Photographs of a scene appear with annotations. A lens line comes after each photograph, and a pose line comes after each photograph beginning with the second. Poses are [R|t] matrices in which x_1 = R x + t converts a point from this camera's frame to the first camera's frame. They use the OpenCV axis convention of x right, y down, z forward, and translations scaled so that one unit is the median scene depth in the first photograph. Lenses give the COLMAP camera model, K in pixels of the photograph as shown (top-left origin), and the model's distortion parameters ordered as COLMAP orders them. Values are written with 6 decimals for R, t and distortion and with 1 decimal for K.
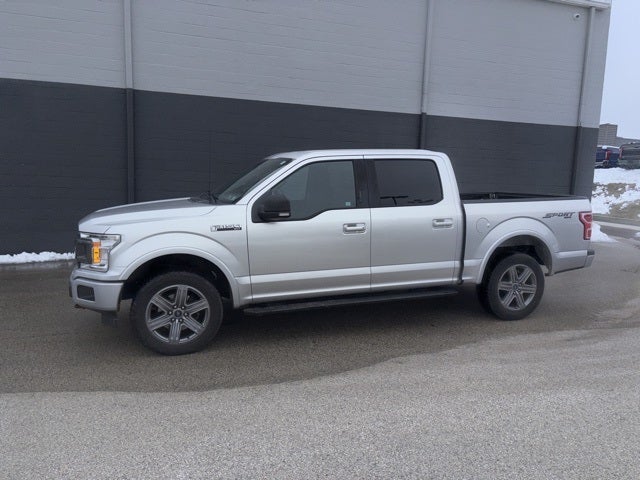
lens RADIAL K [[479.1, 0, 328.8], [0, 479.1, 237.7], [0, 0, 1]] dist [0.056434, -0.051934]
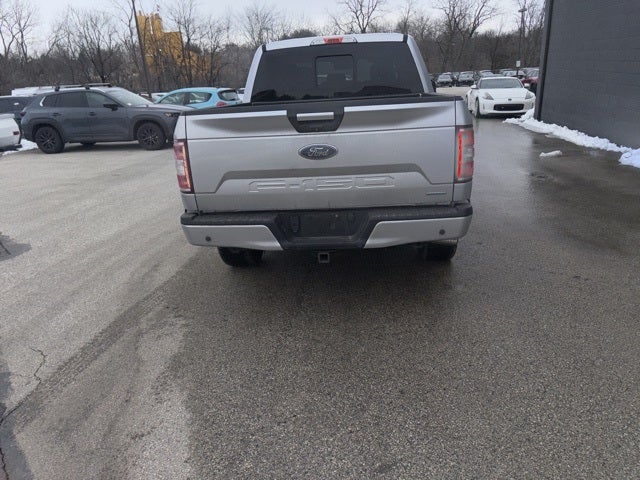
lens RADIAL K [[479.1, 0, 325.5], [0, 479.1, 241.5], [0, 0, 1]] dist [0.056434, -0.051934]
pose [[-0.399023, 0.300244, -0.866392, 1.117419], [-0.071218, 0.931869, 0.355735, -0.172768], [0.914171, 0.203649, -0.350454, 1.567864]]
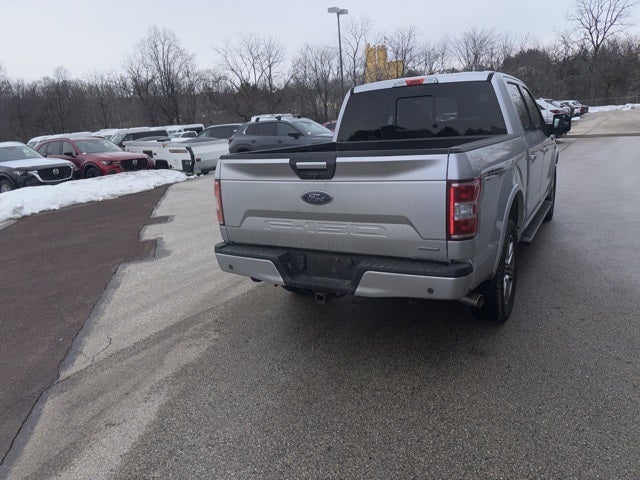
lens RADIAL K [[479.1, 0, 322.8], [0, 479.1, 235.8], [0, 0, 1]] dist [0.056434, -0.051934]
pose [[-0.745326, 0.194547, -0.637684, 0.977589], [-0.031746, 0.945037, 0.325420, -0.219291], [0.665944, 0.262788, -0.698184, 1.776935]]
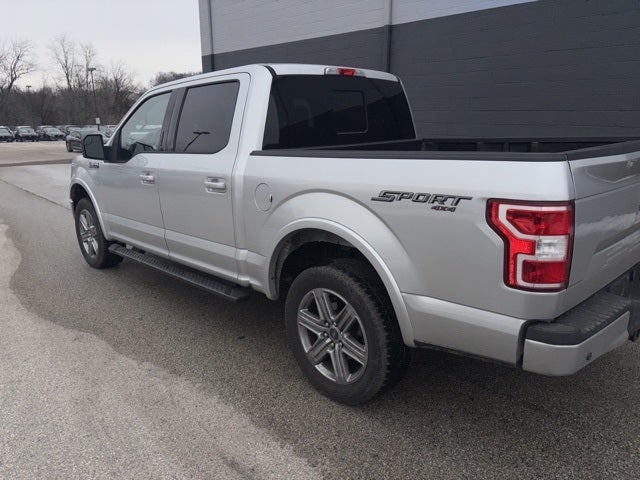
lens RADIAL K [[479.1, 0, 309.5], [0, 479.1, 243.2], [0, 0, 1]] dist [0.056434, -0.051934]
pose [[0.411547, 0.203765, -0.888318, 0.871587], [-0.096600, 0.978949, 0.179800, -0.080511], [0.906255, 0.011815, 0.422567, 0.853796]]
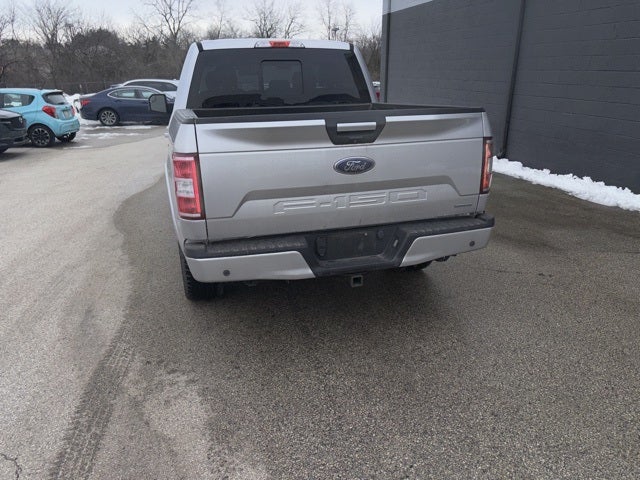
lens RADIAL K [[479.1, 0, 322.7], [0, 479.1, 245.0], [0, 0, 1]] dist [0.056434, -0.051934]
pose [[-0.049006, 0.309047, -0.949783, 1.111808], [-0.114228, 0.942952, 0.312718, -0.144796], [0.992245, 0.123817, -0.010908, 1.316296]]
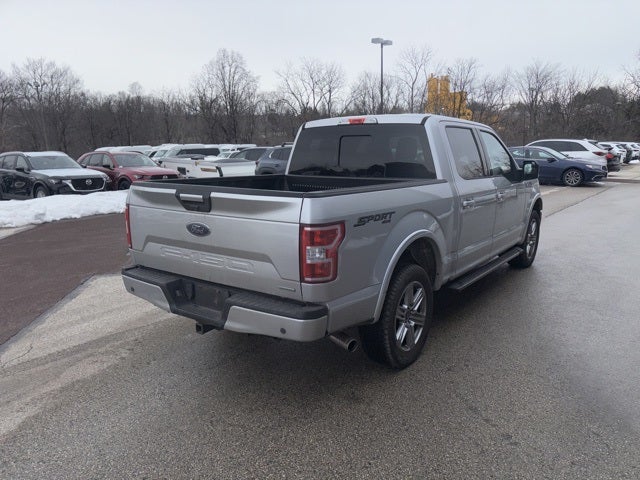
lens RADIAL K [[479.1, 0, 328.6], [0, 479.1, 244.9], [0, 0, 1]] dist [0.056434, -0.051934]
pose [[-0.815073, 0.112936, -0.568245, 0.805397], [-0.078086, 0.950453, 0.300903, -0.248647], [0.574072, 0.289630, -0.765869, 1.915348]]
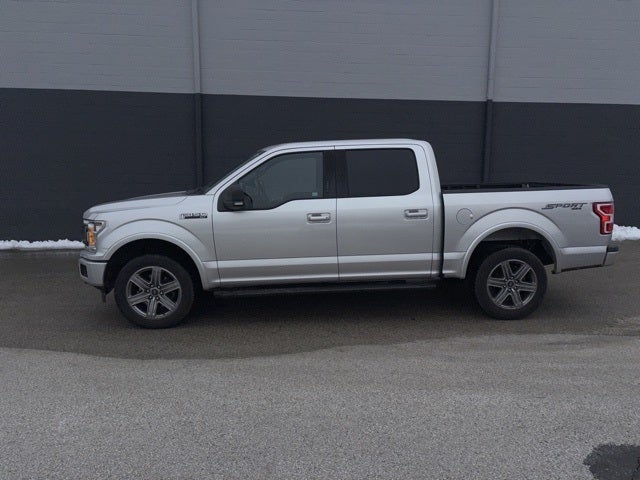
lens RADIAL K [[482.8, 0, 328.0], [0, 482.8, 229.3], [0, 0, 1]] dist [0.028771, -0.003964]
pose [[0.963884, 0.013758, -0.265968, 0.326311], [-0.015873, 0.999857, -0.005803, 0.009531], [0.265850, 0.009815, 0.963964, 0.013989]]
